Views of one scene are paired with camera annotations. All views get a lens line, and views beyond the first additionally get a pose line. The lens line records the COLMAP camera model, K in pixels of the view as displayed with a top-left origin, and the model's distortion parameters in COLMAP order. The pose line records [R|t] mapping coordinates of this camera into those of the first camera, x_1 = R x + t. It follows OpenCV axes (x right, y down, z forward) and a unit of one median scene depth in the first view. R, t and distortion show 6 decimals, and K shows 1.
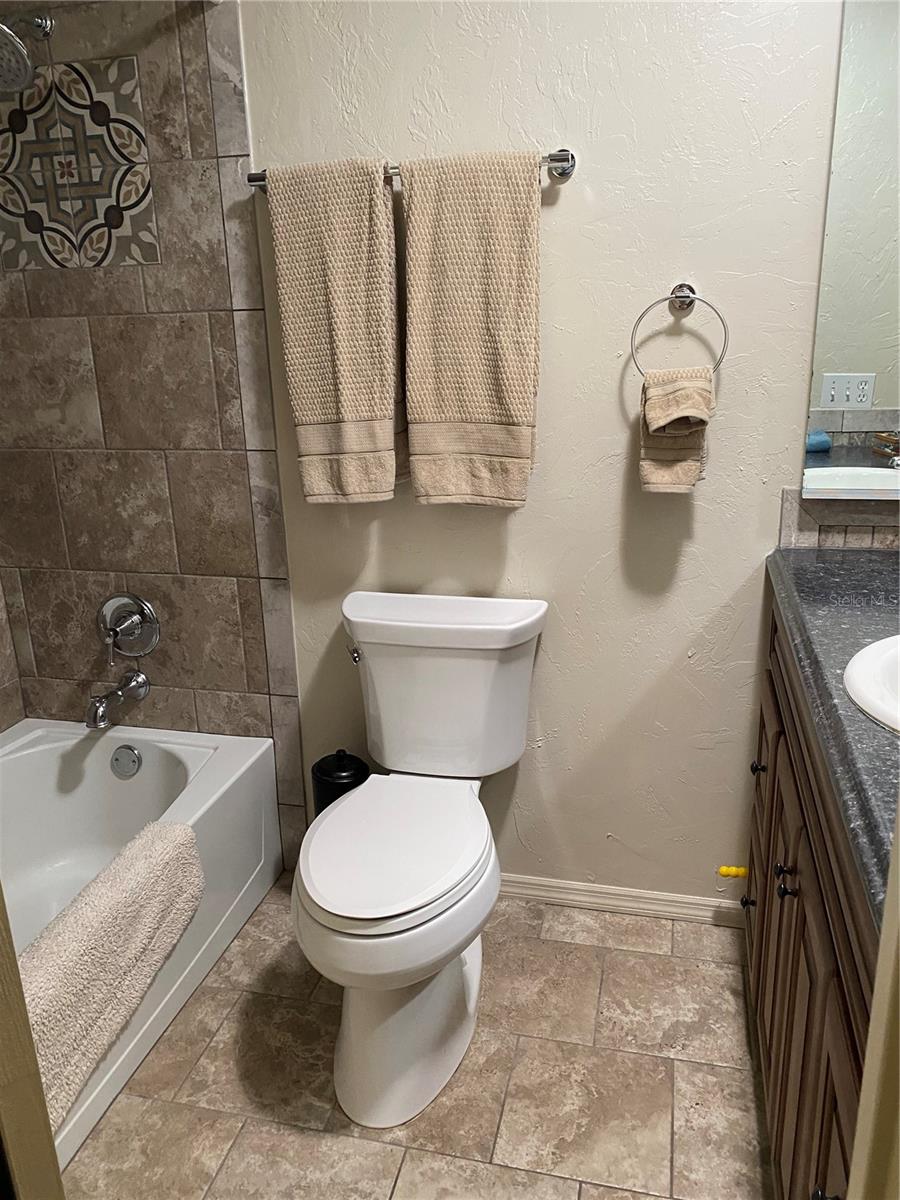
lens RADIAL K [[906.7, 0, 448.0], [0, 906.7, 609.3], [0, 0, 1]] dist [0.036826, -0.047232]
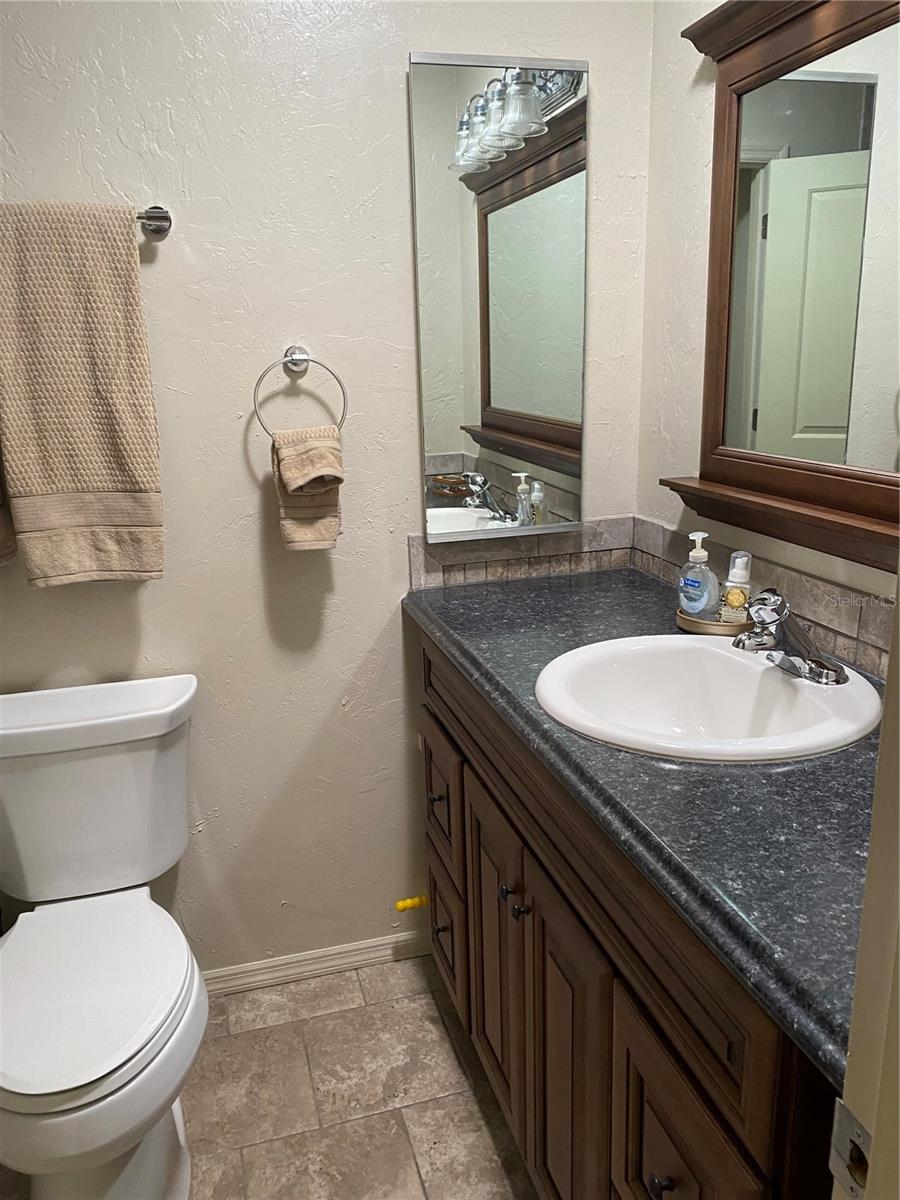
lens RADIAL K [[906.7, 0, 443.6], [0, 906.7, 602.8], [0, 0, 1]] dist [0.036826, -0.047232]
pose [[0.867587, -0.123389, 0.481735, -0.121455], [0.150301, 0.988485, -0.017501, -0.029171], [-0.474028, 0.087589, 0.876142, 0.050542]]
